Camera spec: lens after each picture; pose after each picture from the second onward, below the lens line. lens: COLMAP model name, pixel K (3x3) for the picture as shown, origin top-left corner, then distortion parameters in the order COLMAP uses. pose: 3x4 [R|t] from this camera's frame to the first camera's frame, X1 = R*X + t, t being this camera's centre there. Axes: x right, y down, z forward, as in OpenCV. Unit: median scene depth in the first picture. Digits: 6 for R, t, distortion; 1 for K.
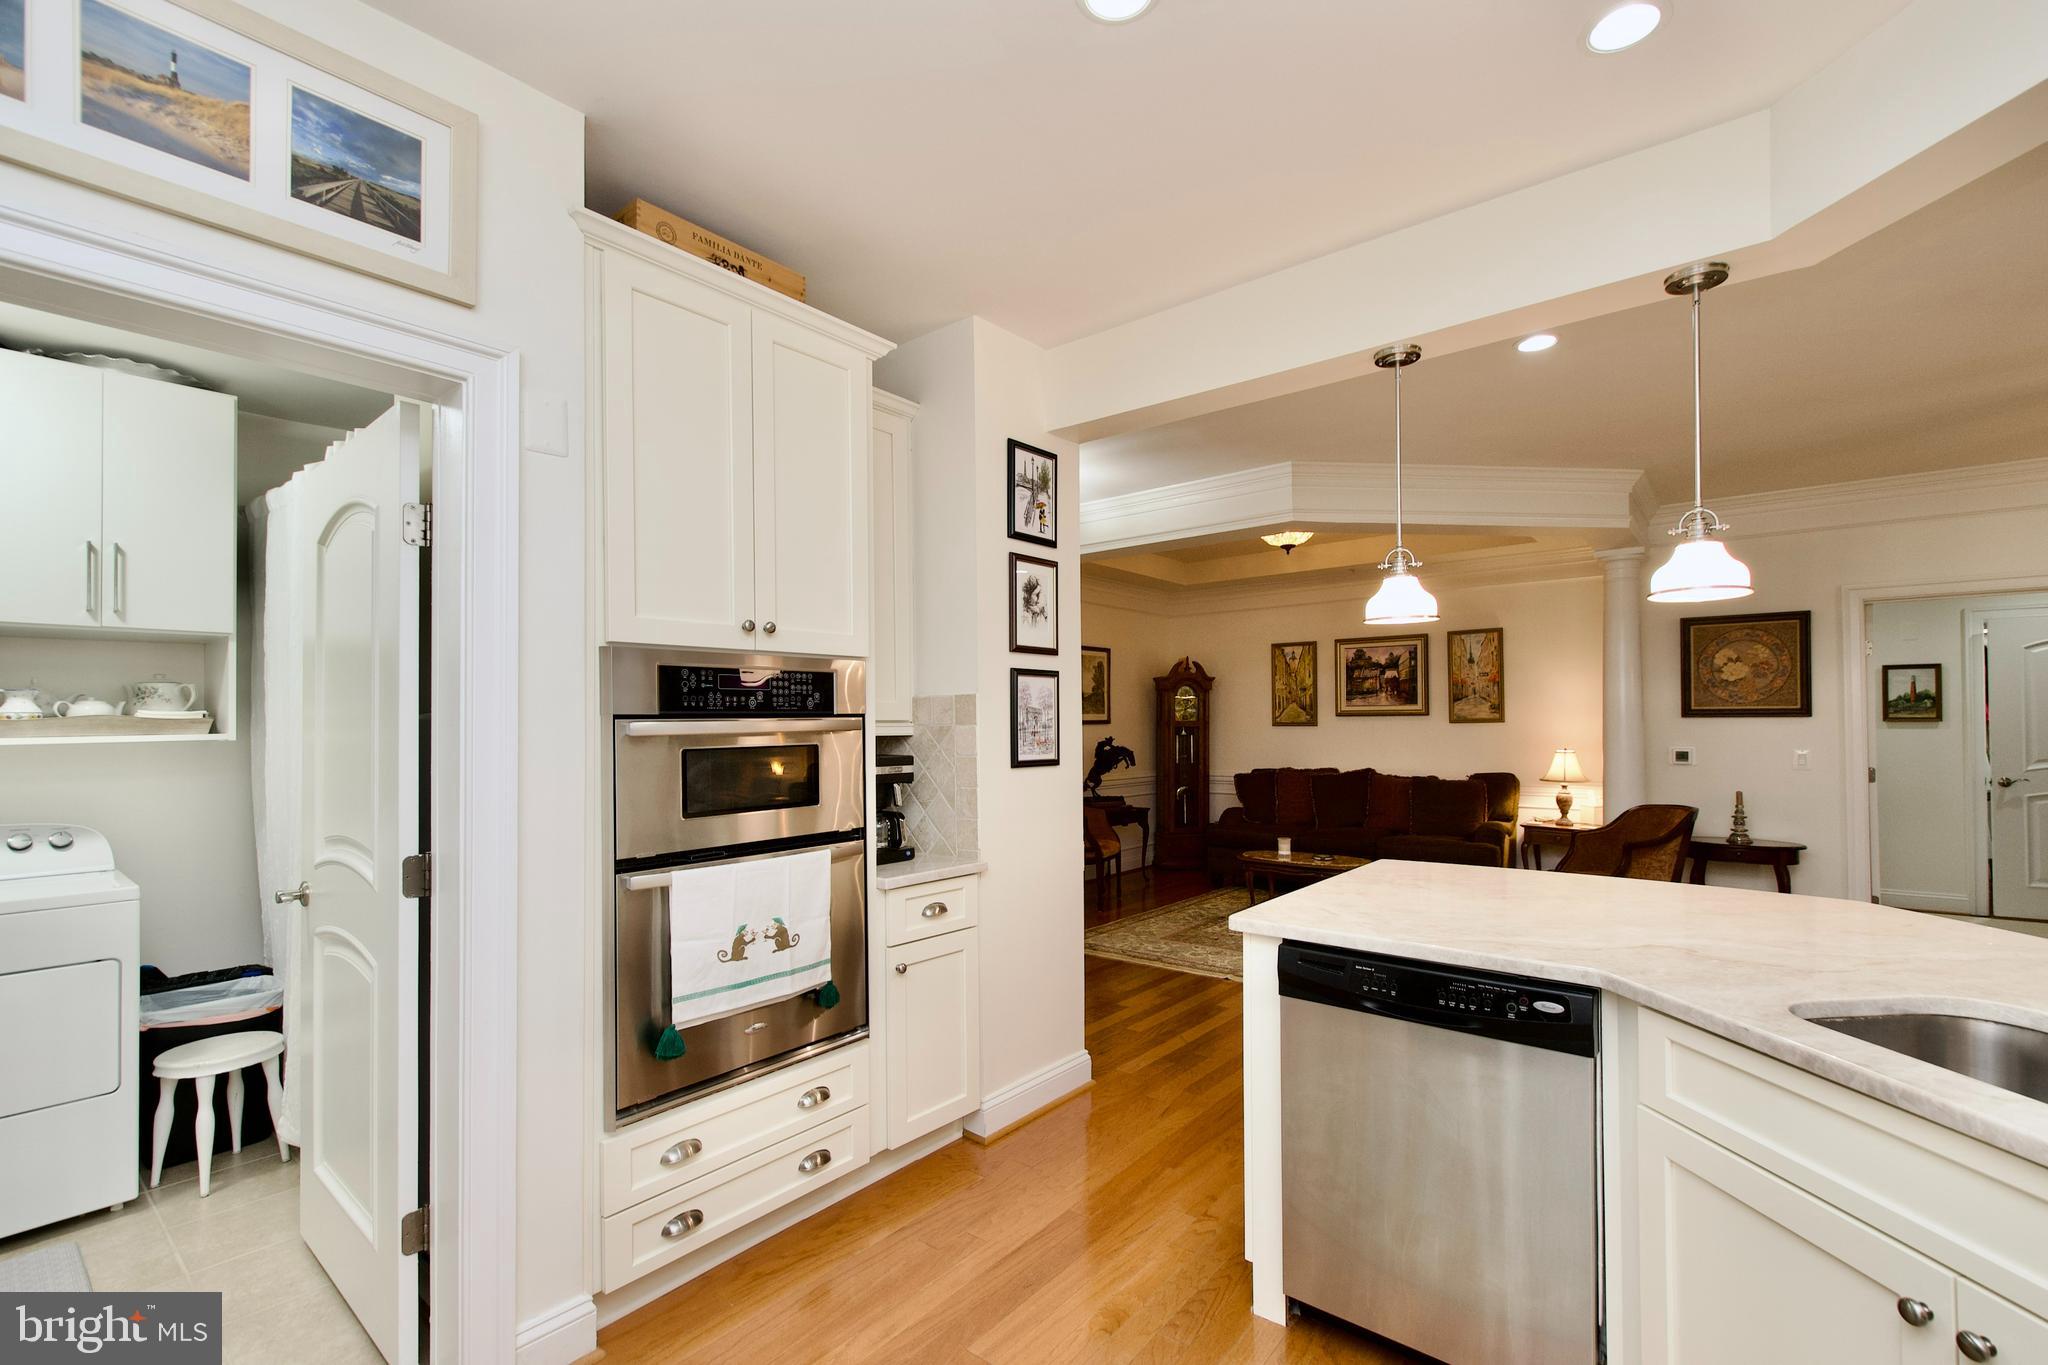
lens RADIAL K [[900.5, 0, 1050.5], [0, 900.5, 710.7], [0, 0, 1]] dist [0.004411, -0.003312]
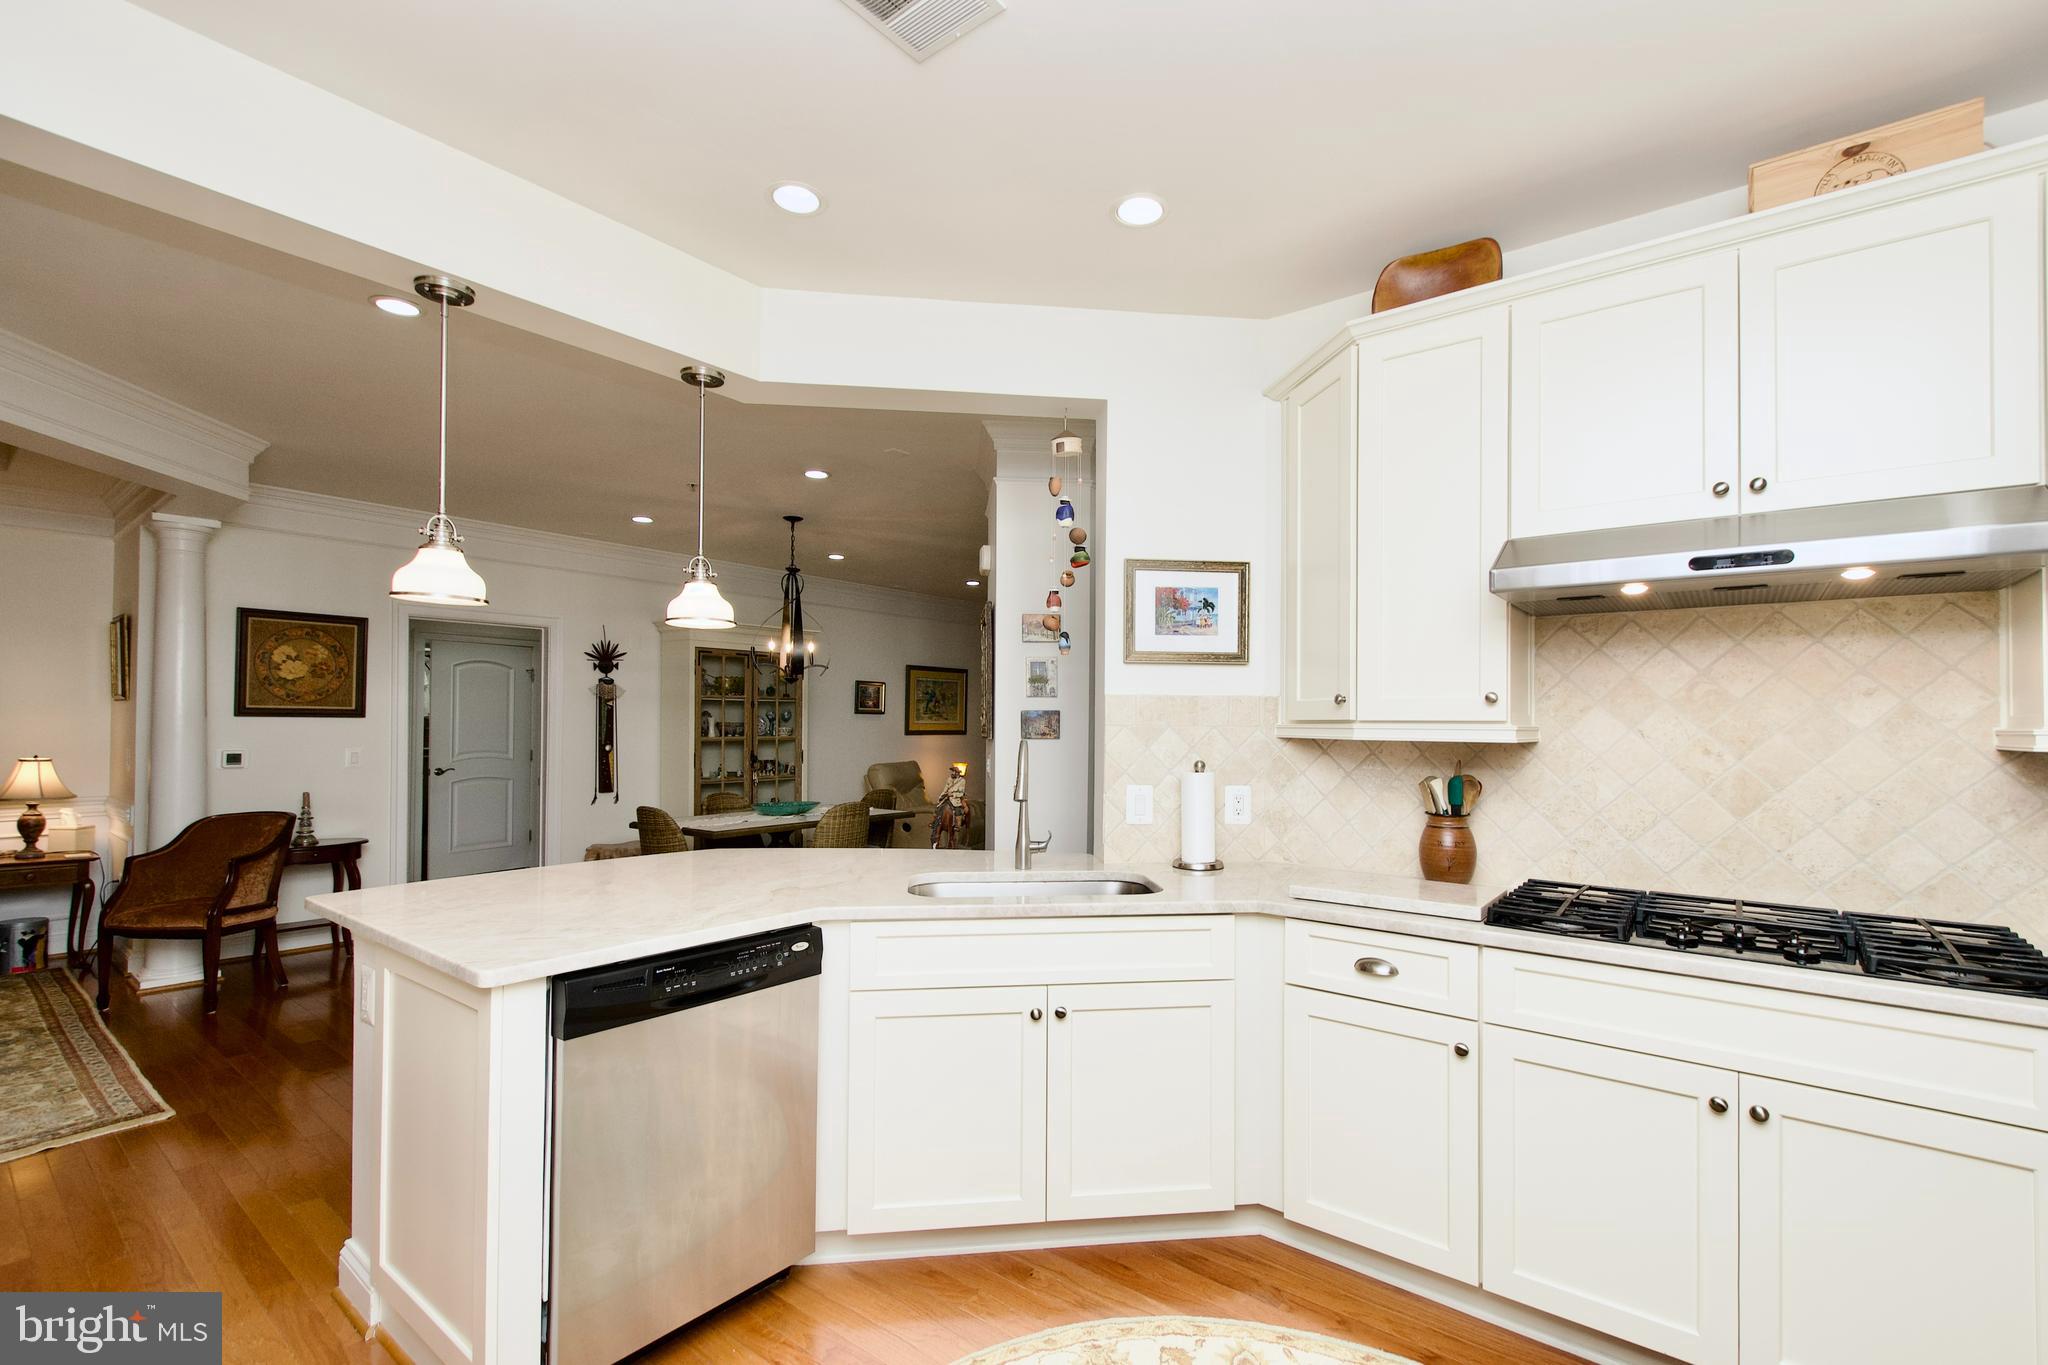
lens RADIAL K [[900.5, 0, 1034.1], [0, 900.5, 713.1], [0, 0, 1]] dist [0.004411, -0.003312]
pose [[-0.004225, 0.018873, 0.999813, -0.170776], [-0.020648, 0.999607, -0.018956, 0.004047], [-0.999778, -0.020725, -0.003833, 0.162066]]
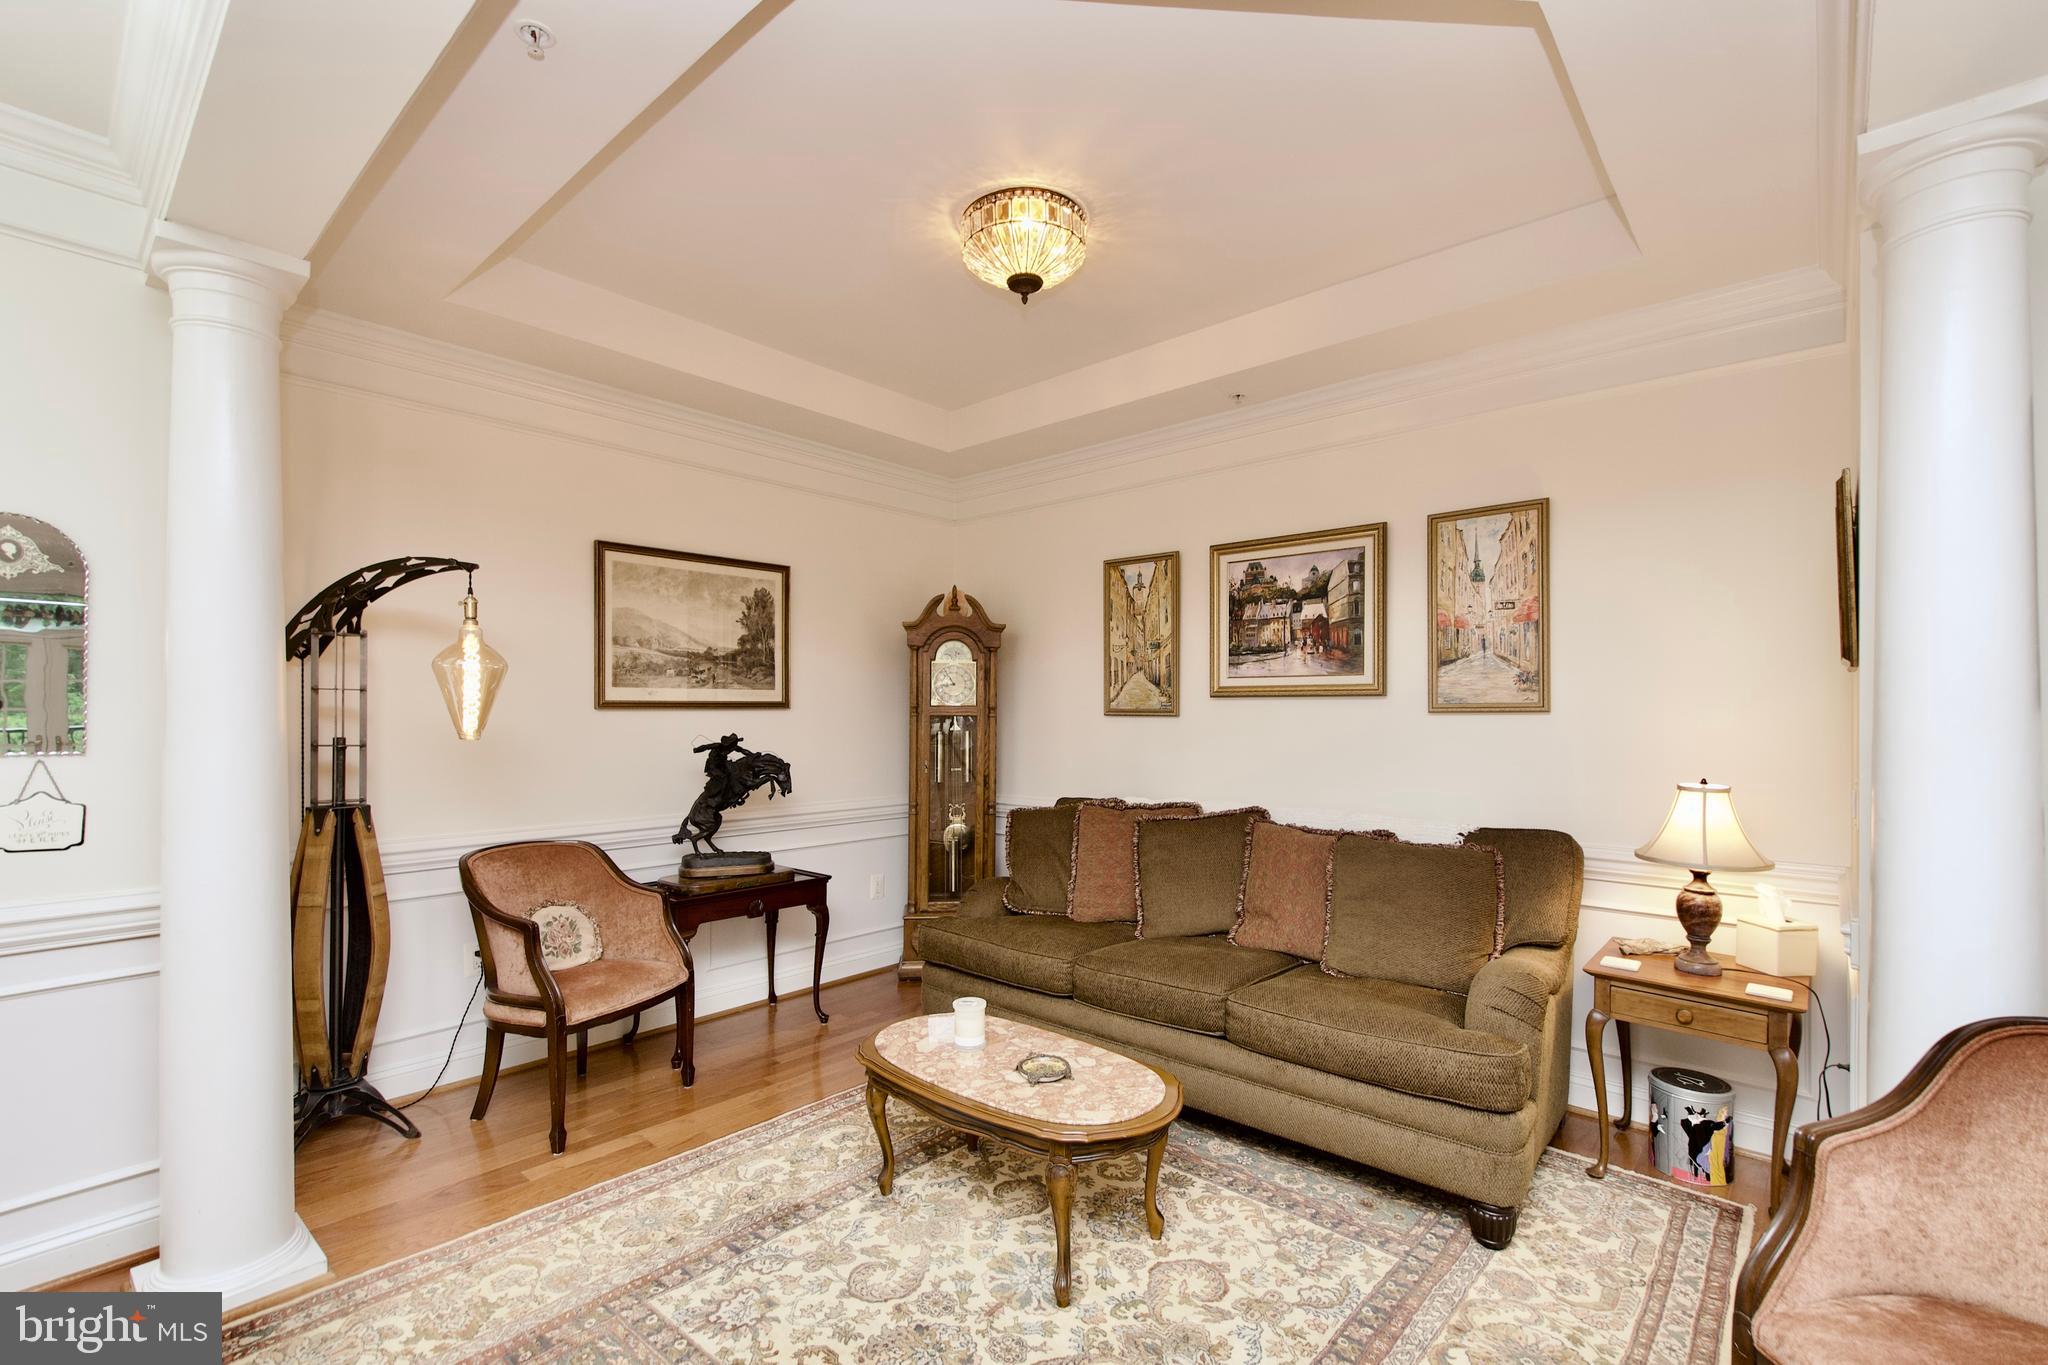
lens RADIAL K [[900.5, 0, 1049.8], [0, 900.5, 710.8], [0, 0, 1]] dist [0.004411, -0.003312]
pose [[0.998940, 0.008682, -0.045198, 0.280699], [-0.007991, 0.999849, 0.015449, 0.007291], [0.045325, -0.015072, 0.998859, 0.551520]]
